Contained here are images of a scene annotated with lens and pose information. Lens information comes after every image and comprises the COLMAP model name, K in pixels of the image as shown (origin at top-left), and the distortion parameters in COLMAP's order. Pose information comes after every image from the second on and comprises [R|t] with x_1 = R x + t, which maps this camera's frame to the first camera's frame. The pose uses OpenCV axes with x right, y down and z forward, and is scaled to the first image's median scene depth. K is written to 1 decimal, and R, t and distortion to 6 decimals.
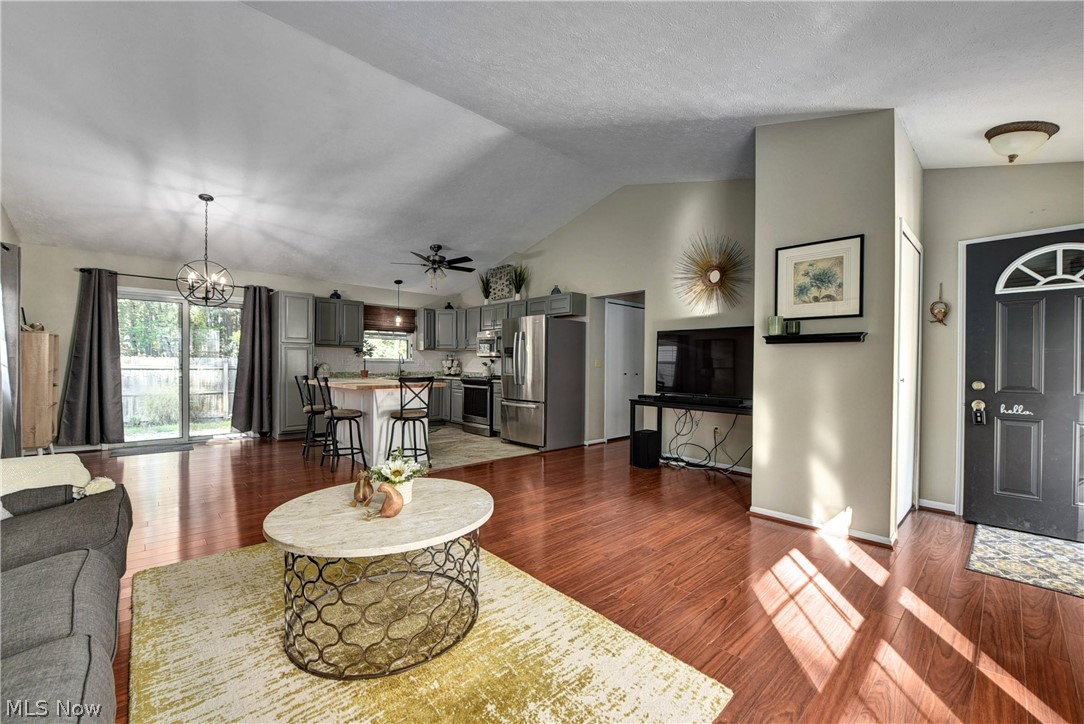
lens RADIAL K [[434.8, 0, 543.6], [0, 434.8, 366.9], [0, 0, 1]] dist [-0.009196, -0.000172]
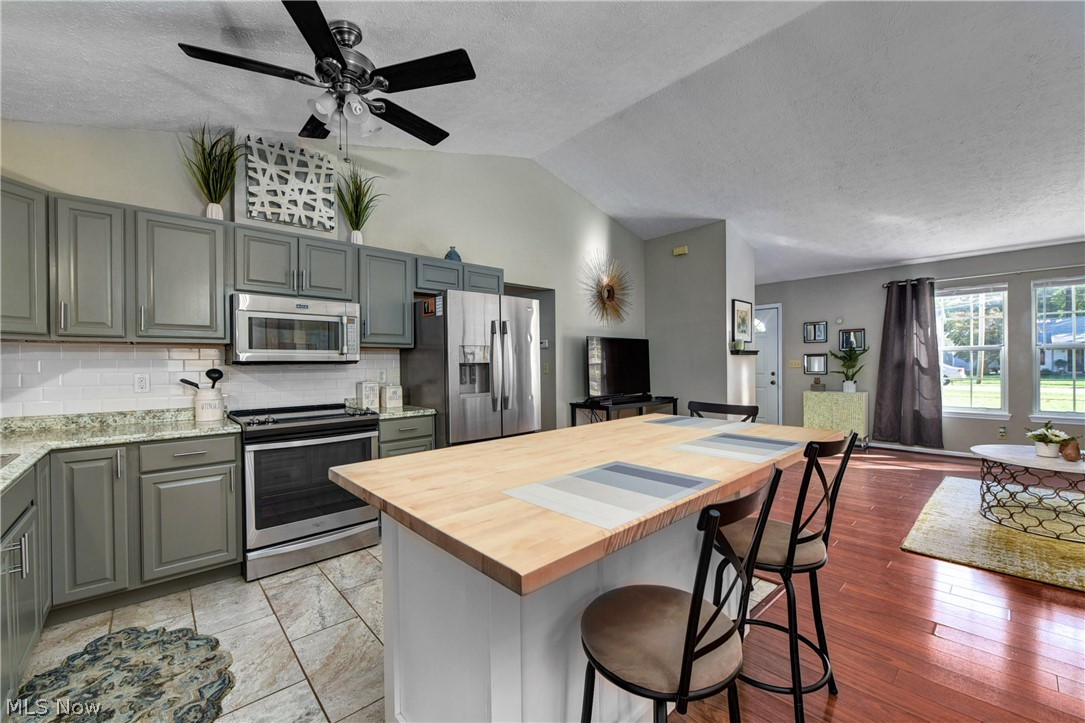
lens RADIAL K [[435.2, 0, 544.1], [0, 435.2, 366.4], [0, 0, 1]] dist [-0.009196, -0.000172]
pose [[0.007214, -0.018823, 0.999797, -0.616795], [0.018426, 0.999656, 0.018687, -0.027725], [-0.999804, 0.018288, 0.007558, 0.906256]]
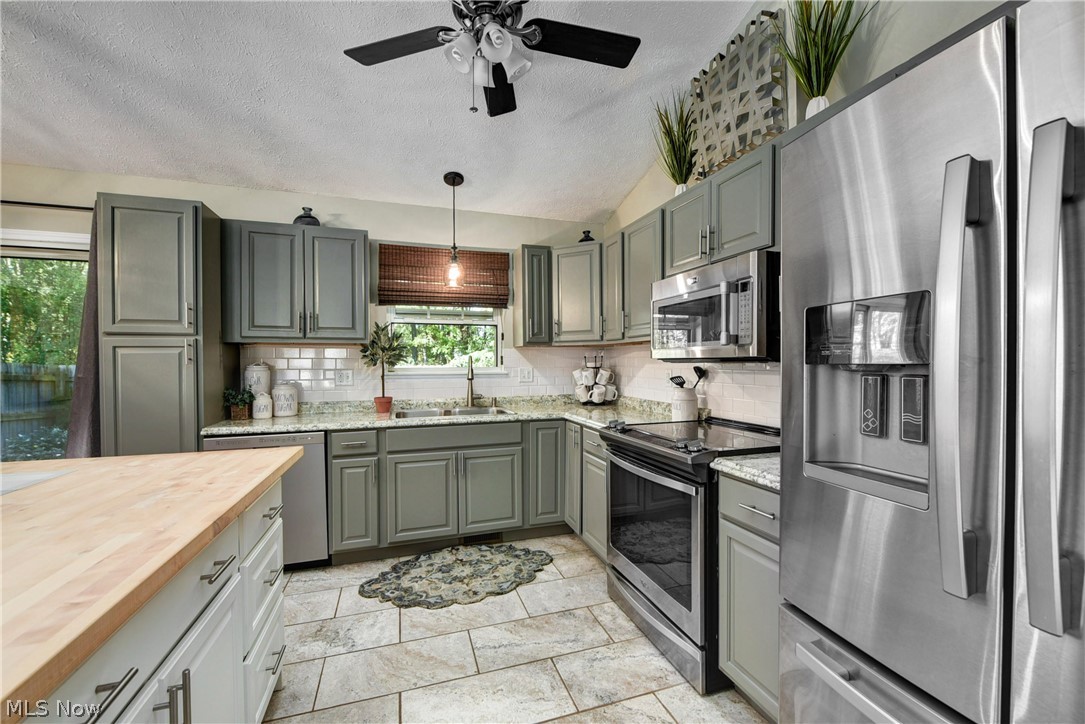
lens RADIAL K [[432.1, 0, 543.1], [0, 432.1, 366.7], [0, 0, 1]] dist [-0.010109, -0.000410]
pose [[0.910570, -0.010274, -0.413227, -0.115883], [0.010935, 0.999940, -0.000765, -0.024196], [0.413210, -0.003822, 0.910628, 0.822757]]
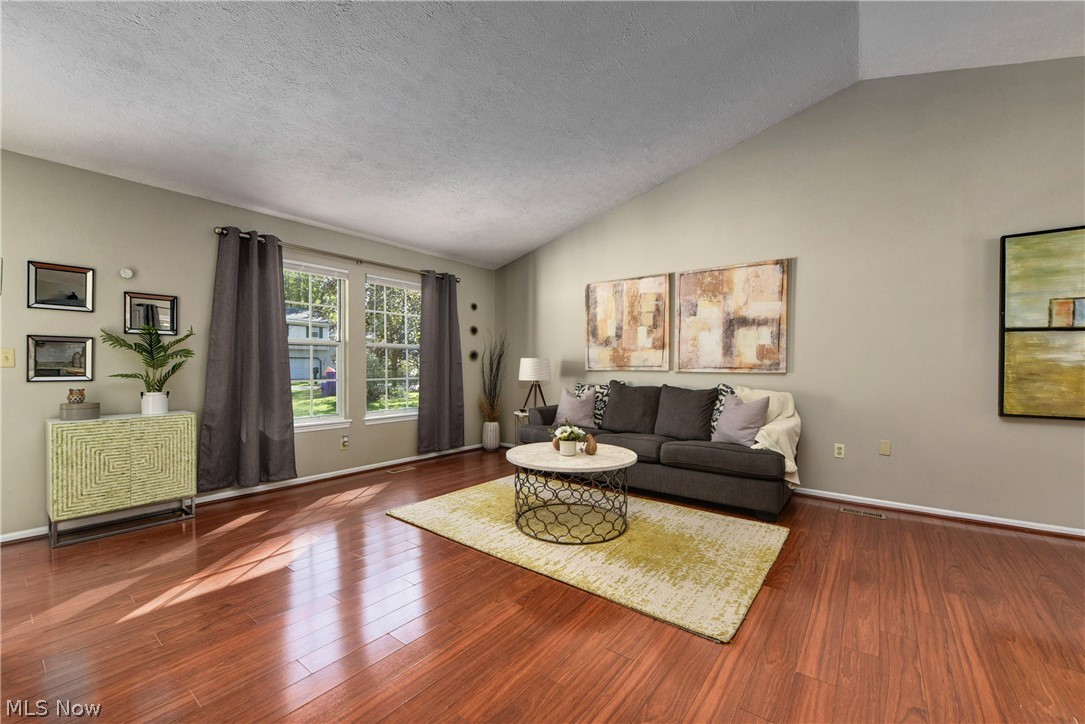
lens RADIAL K [[434.8, 0, 542.0], [0, 434.8, 366.9], [0, 0, 1]] dist [-0.008861, -0.000029]
pose [[-0.986028, -0.014764, -0.165925, 0.007284], [-0.016050, 0.999851, 0.006411, -0.004088], [0.165806, 0.008985, -0.986118, 0.798644]]
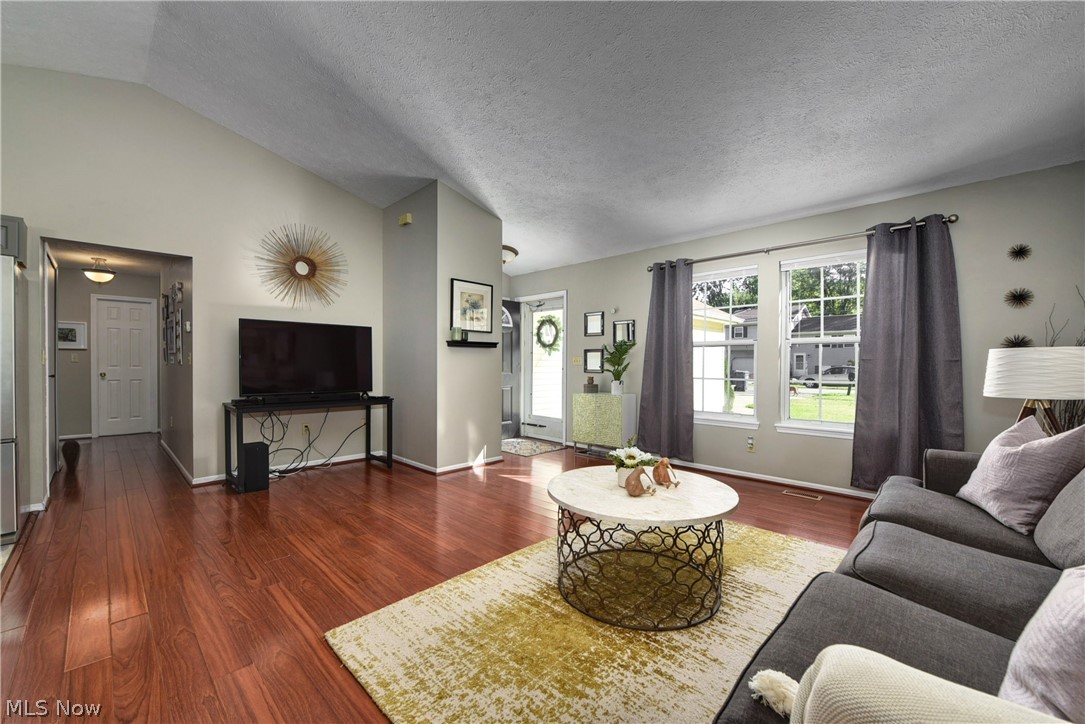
lens RADIAL K [[434.0, 0, 545.3], [0, 434.0, 367.4], [0, 0, 1]] dist [0.000155, -0.006237]
pose [[-0.055030, -0.021019, 0.998263, -0.459725], [0.001974, 0.999774, 0.021159, -0.007360], [-0.998483, 0.003135, -0.054976, 0.404565]]
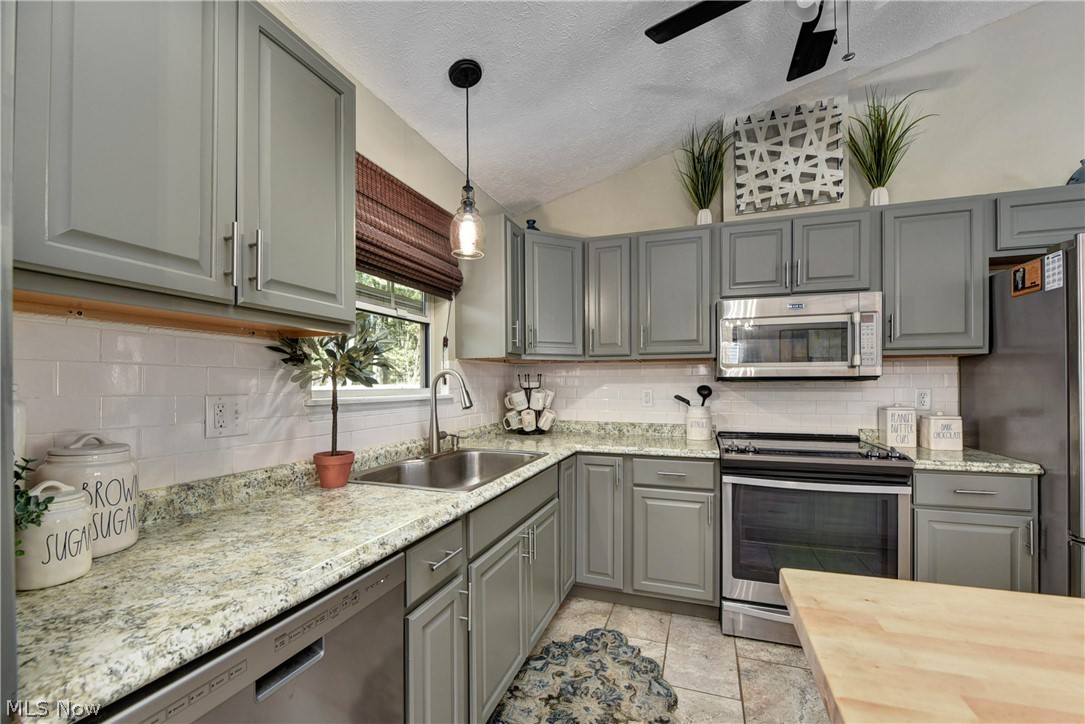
lens RADIAL K [[445.5, 0, 541.6], [0, 445.5, 383.6], [0, 0, 1]] dist [-0.010857, -0.000292]
pose [[0.886027, -0.014100, 0.463420, -0.509918], [0.017253, 0.999848, -0.002564, -0.026409], [-0.463313, 0.010267, 0.886135, 0.940194]]
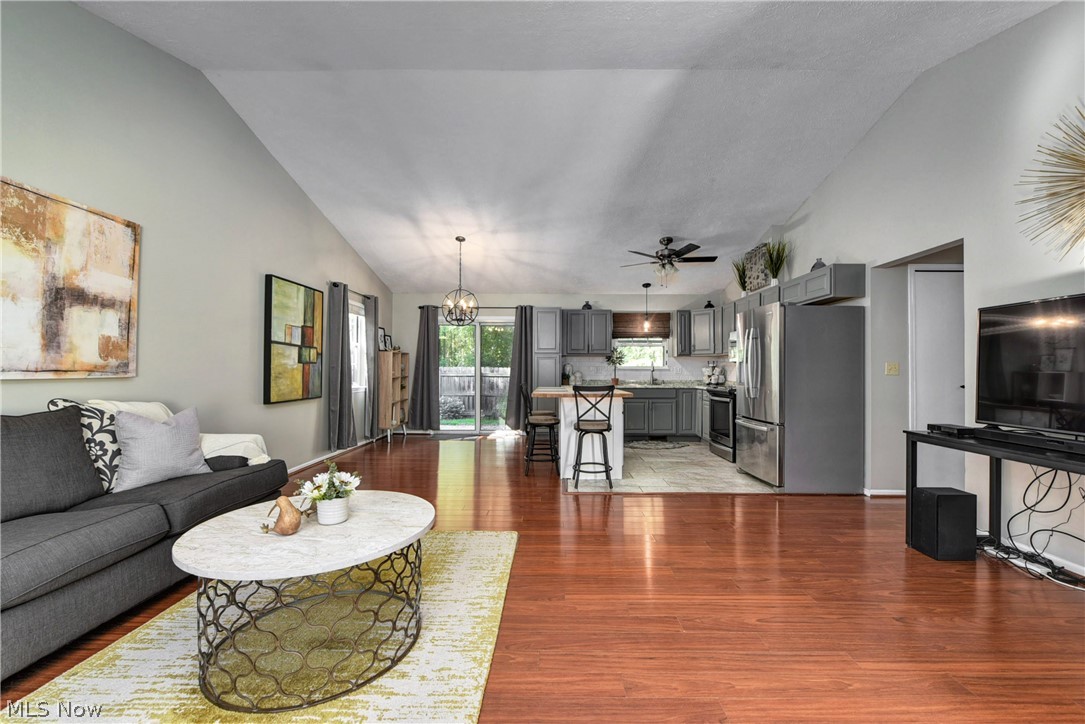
lens RADIAL K [[437.1, 0, 548.7], [0, 437.1, 367.3], [0, 0, 1]] dist [-0.008998, -0.000425]
pose [[0.726122, -0.012108, -0.687459, 0.201880], [-0.000632, 0.999833, -0.018277, 0.000947], [0.687565, 0.013706, 0.725993, 0.201575]]
